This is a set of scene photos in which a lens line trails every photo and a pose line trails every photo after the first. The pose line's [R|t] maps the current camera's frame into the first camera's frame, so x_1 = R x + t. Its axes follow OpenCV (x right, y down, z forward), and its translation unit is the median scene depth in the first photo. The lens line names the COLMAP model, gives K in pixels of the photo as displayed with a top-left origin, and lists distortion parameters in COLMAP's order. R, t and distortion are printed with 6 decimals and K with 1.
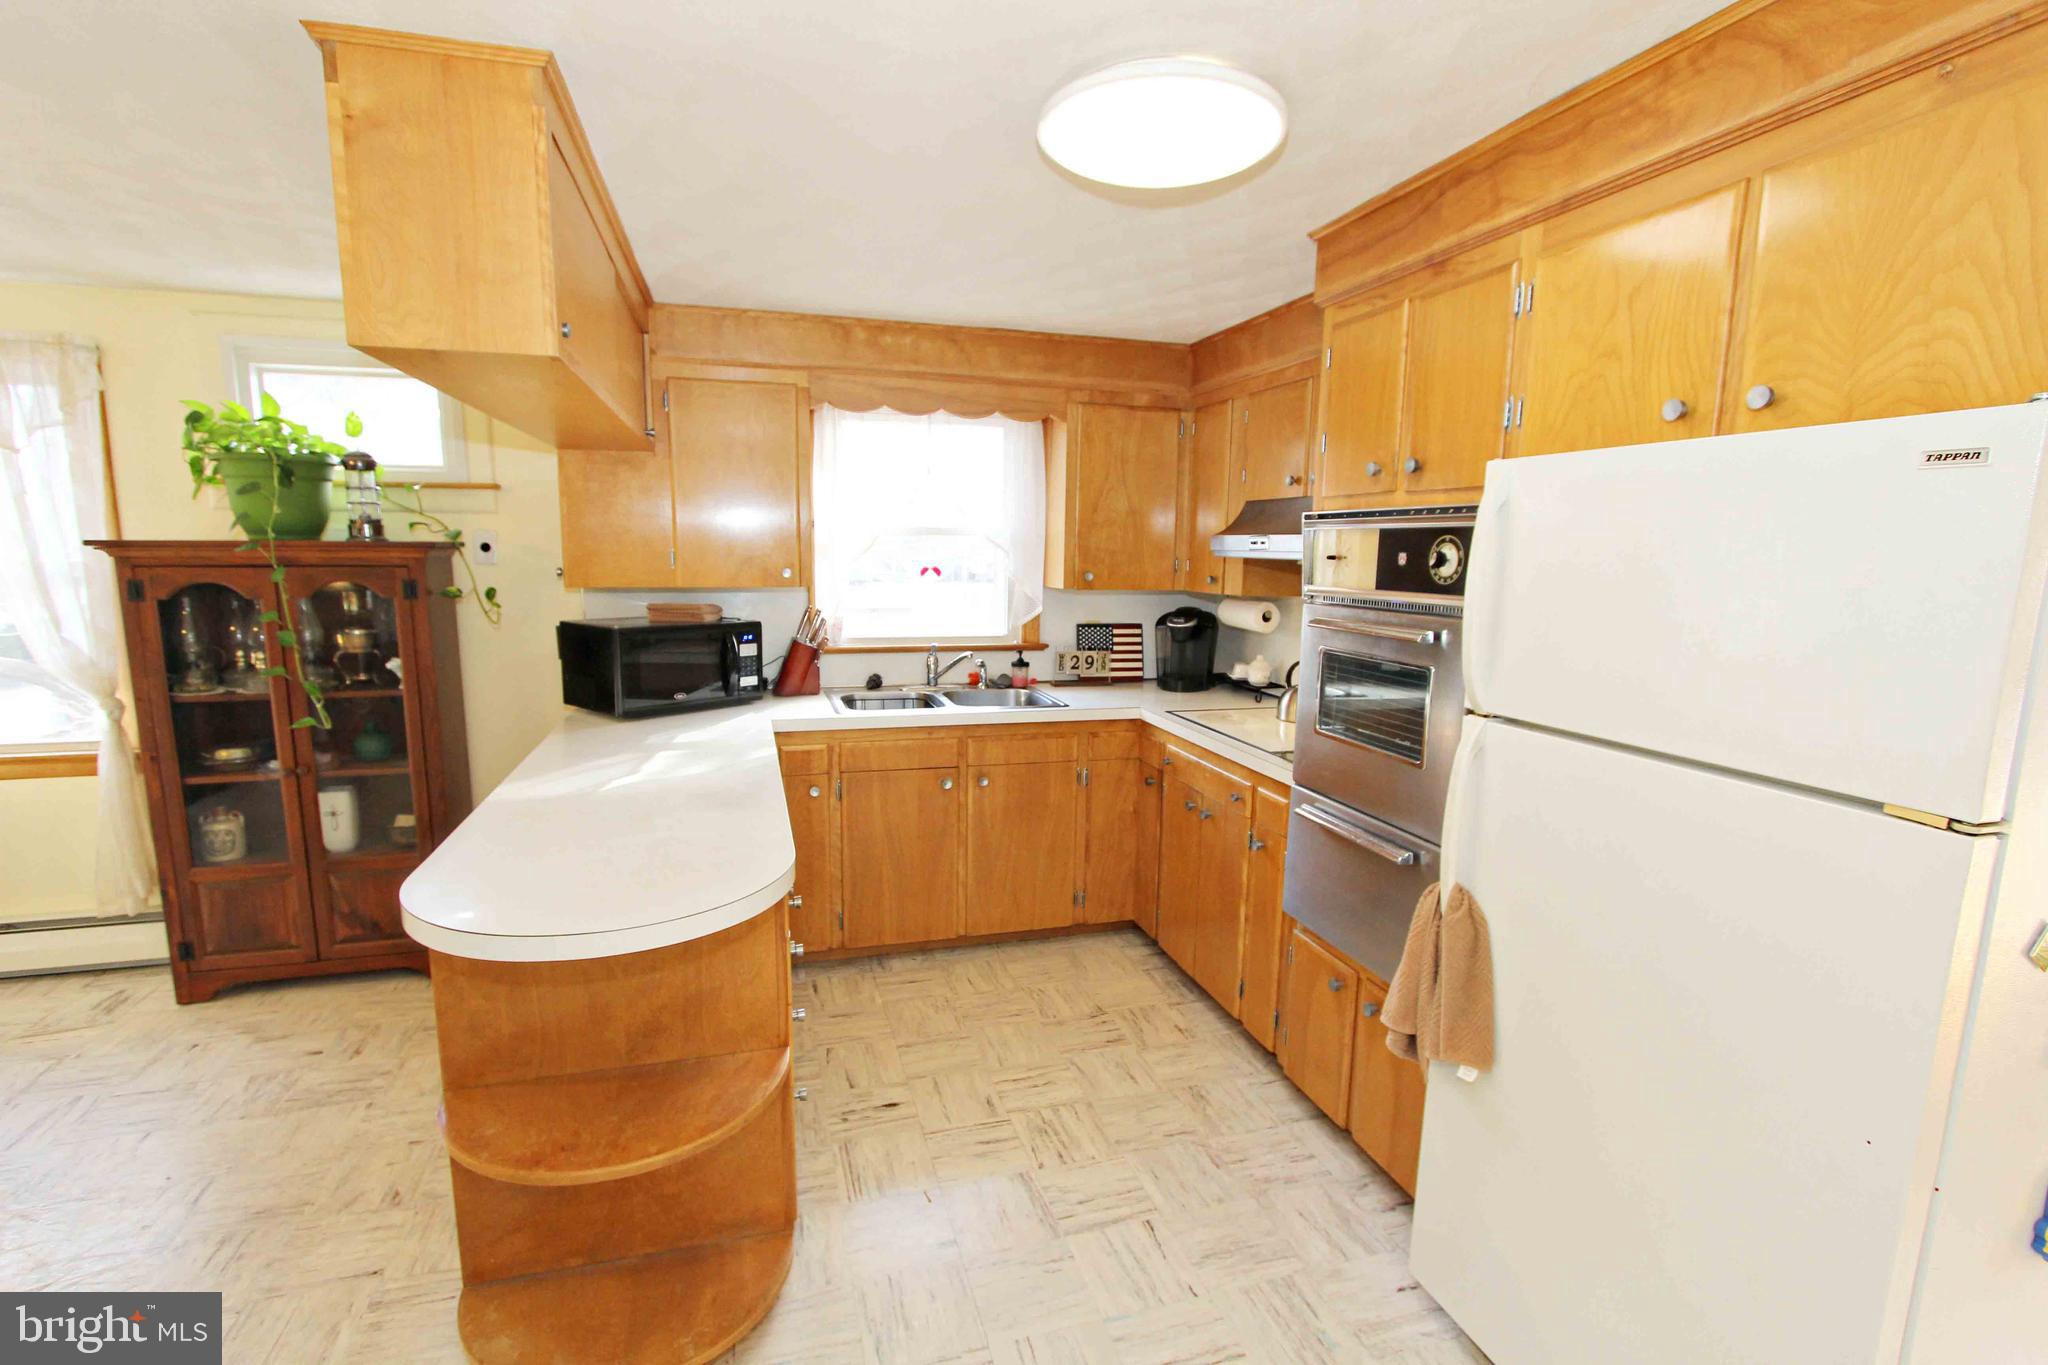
lens RADIAL K [[944.6, 0, 1024.5], [0, 944.6, 698.9], [0, 0, 1]] dist [-0.023638, 0.005211]
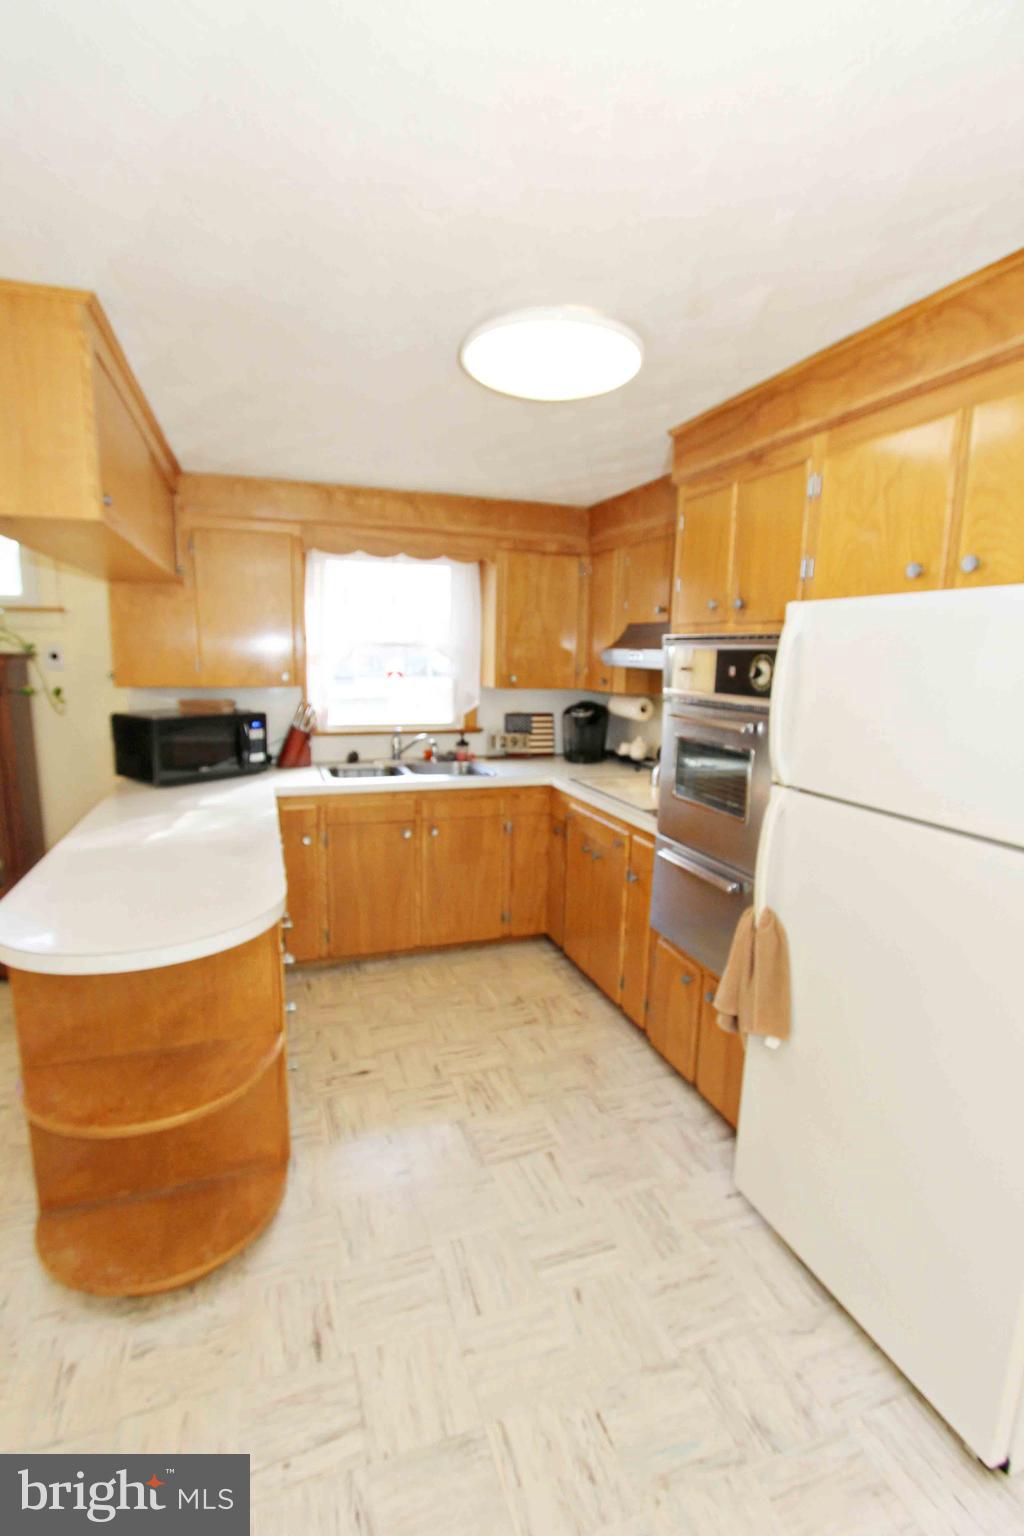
lens RADIAL K [[708.4, 0, 507.2], [0, 708.4, 774.6], [0, 0, 1]] dist [-0.023638, 0.005211]
pose [[0.998970, -0.002827, 0.045292, 0.017216], [0.002198, 0.999901, 0.013919, -0.008822], [-0.045327, -0.013805, 0.998877, -0.015381]]
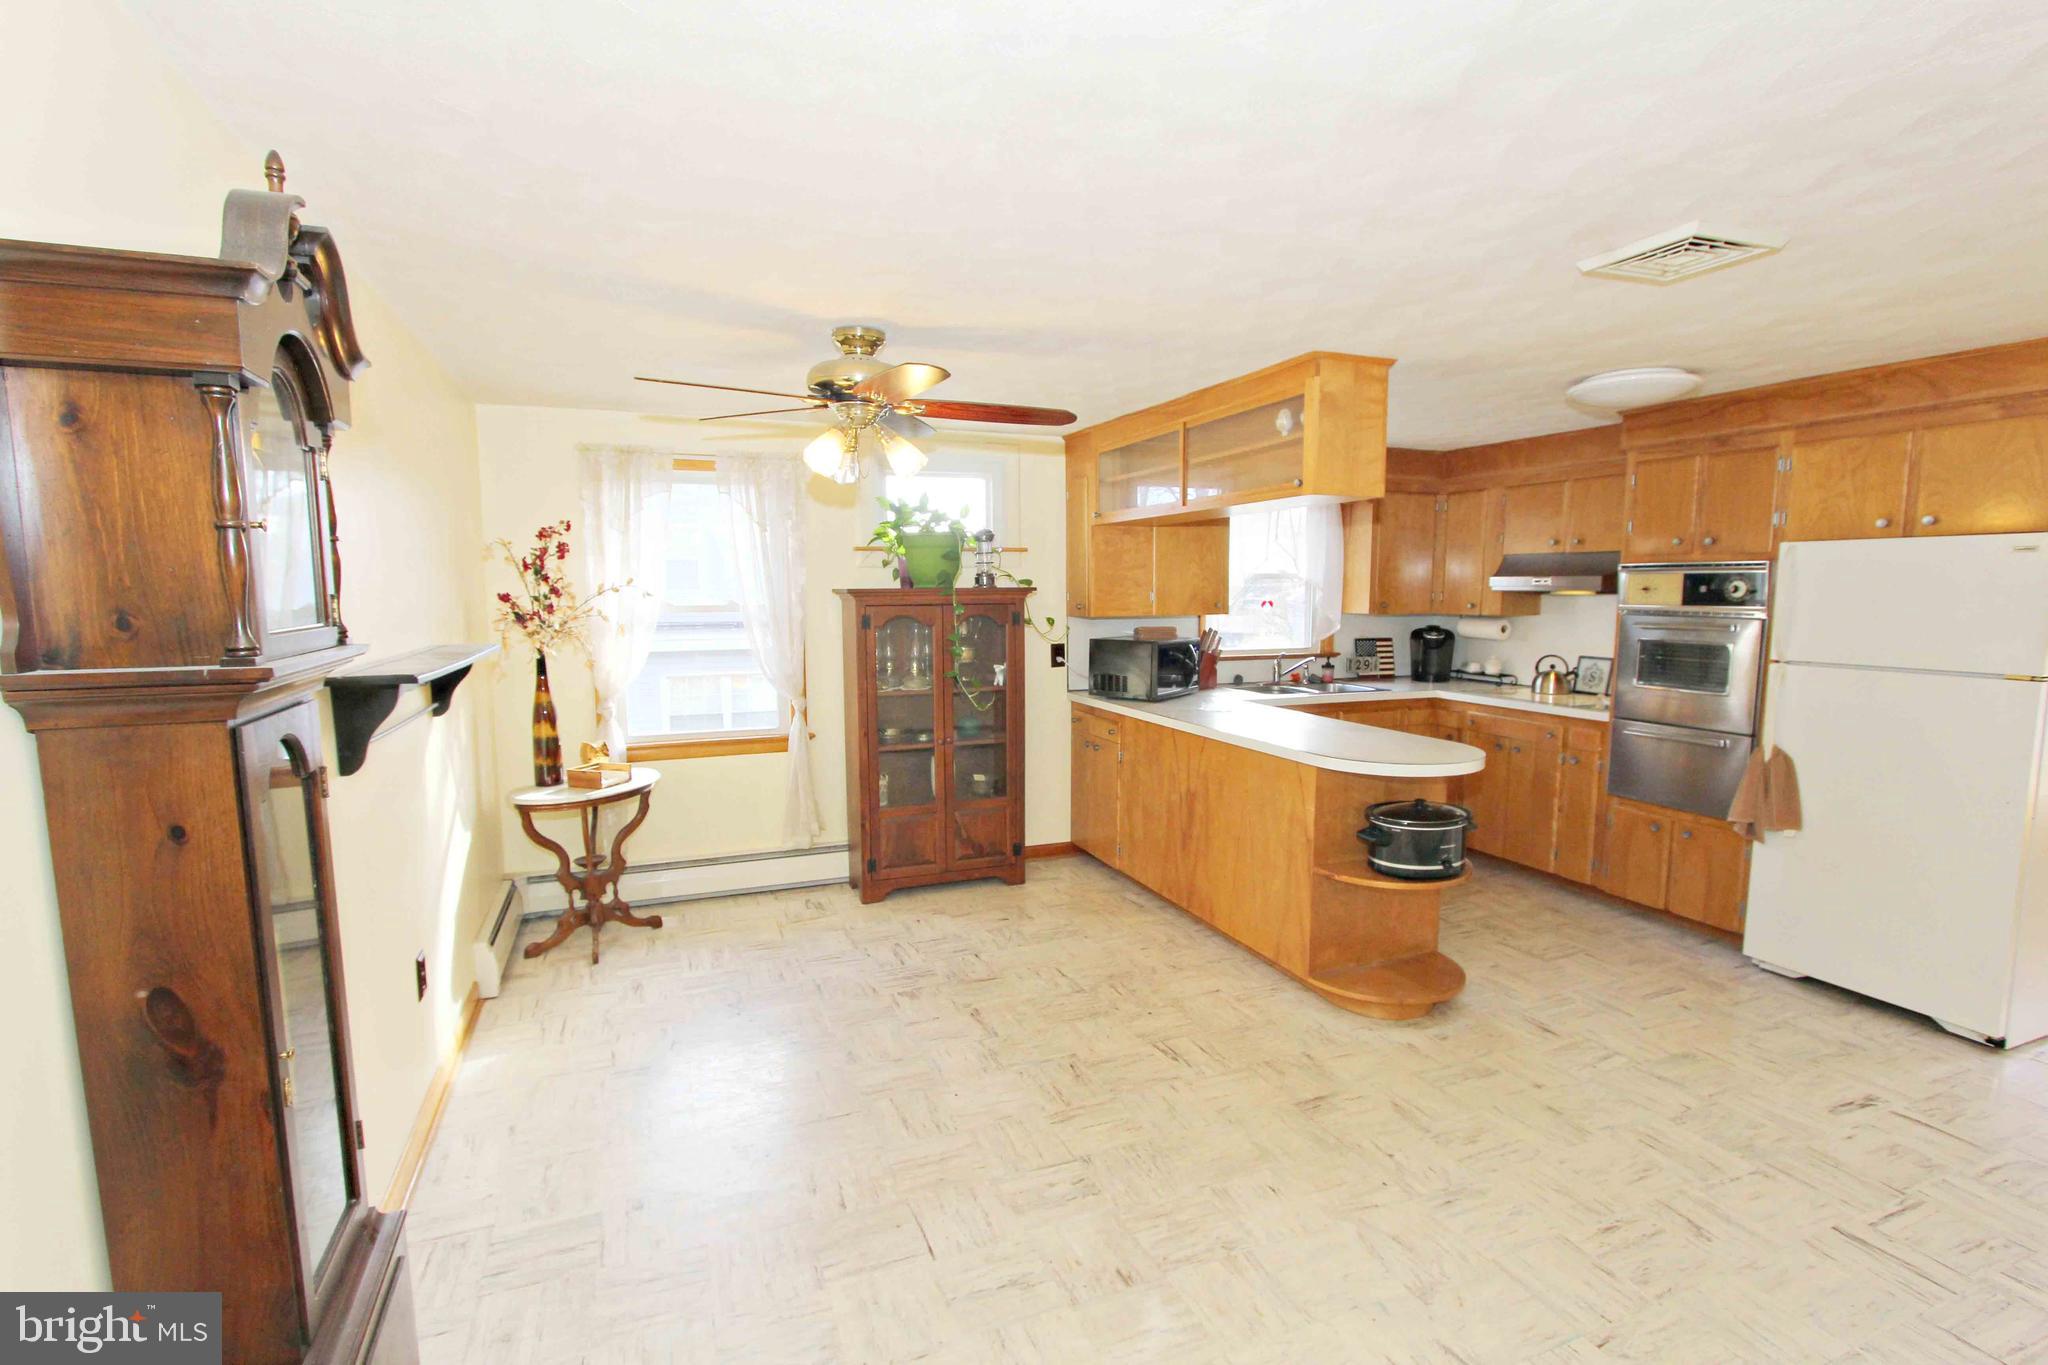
lens RADIAL K [[944.6, 0, 1019.5], [0, 944.6, 694.5], [0, 0, 1]] dist [-0.023638, 0.005211]
pose [[0.995718, -0.026829, 0.088462, -0.799462], [0.030842, 0.998542, -0.044313, 0.073931], [-0.087144, 0.046851, 0.995093, -0.526101]]
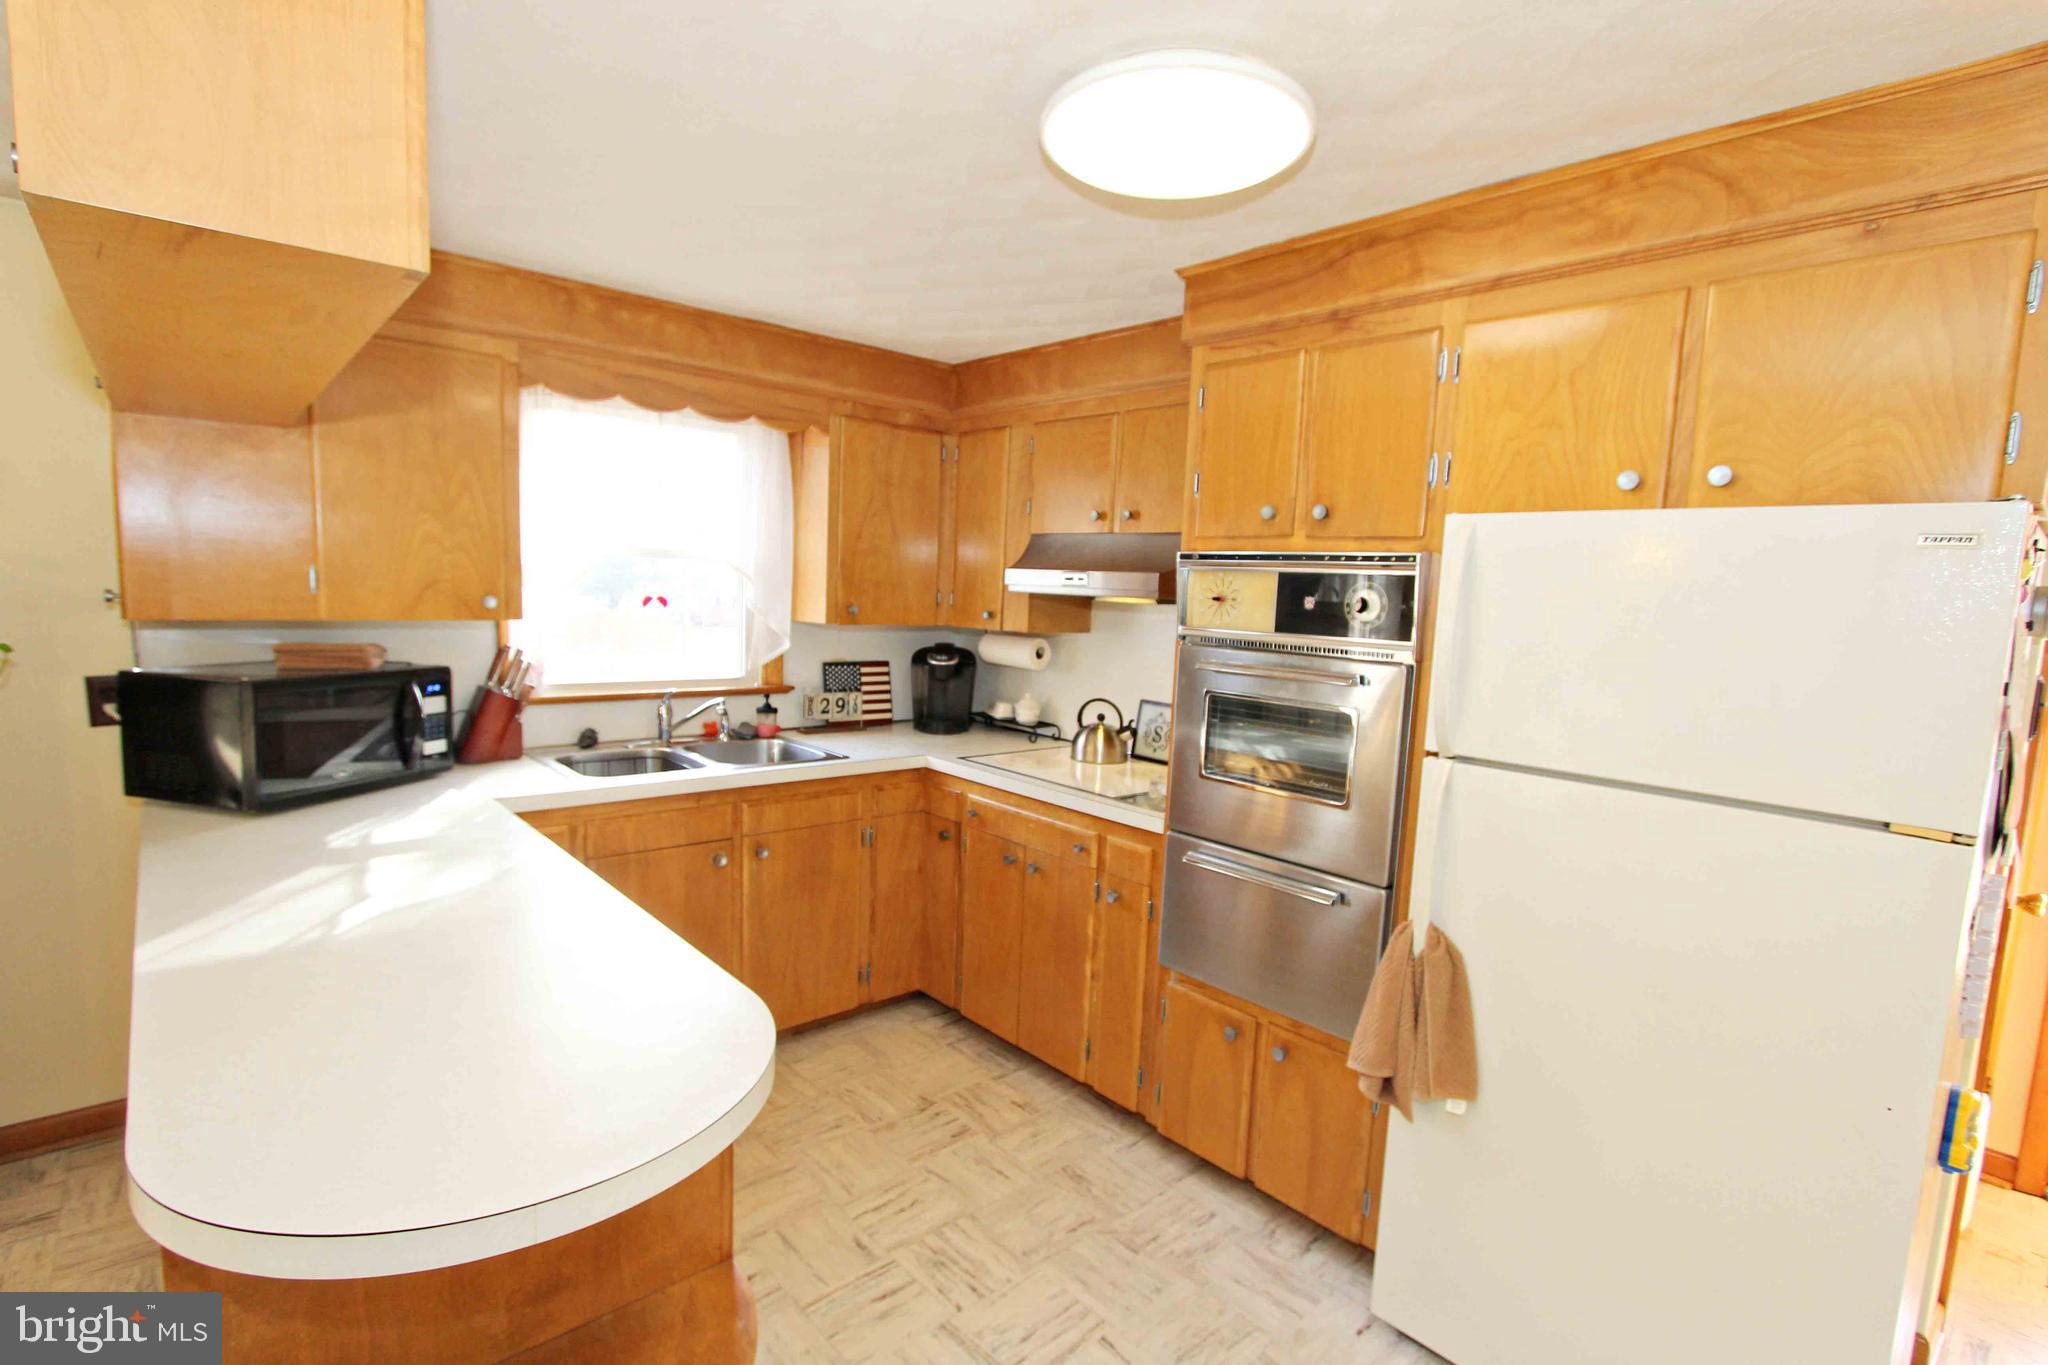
lens RADIAL K [[944.6, 0, 1044.5], [0, 944.6, 698.0], [0, 0, 1]] dist [-0.023638, 0.005211]
pose [[0.894255, -0.027460, 0.446715, -0.214422], [0.041193, 0.998929, -0.021057, -0.025344], [-0.445658, 0.037232, 0.894429, 0.152248]]
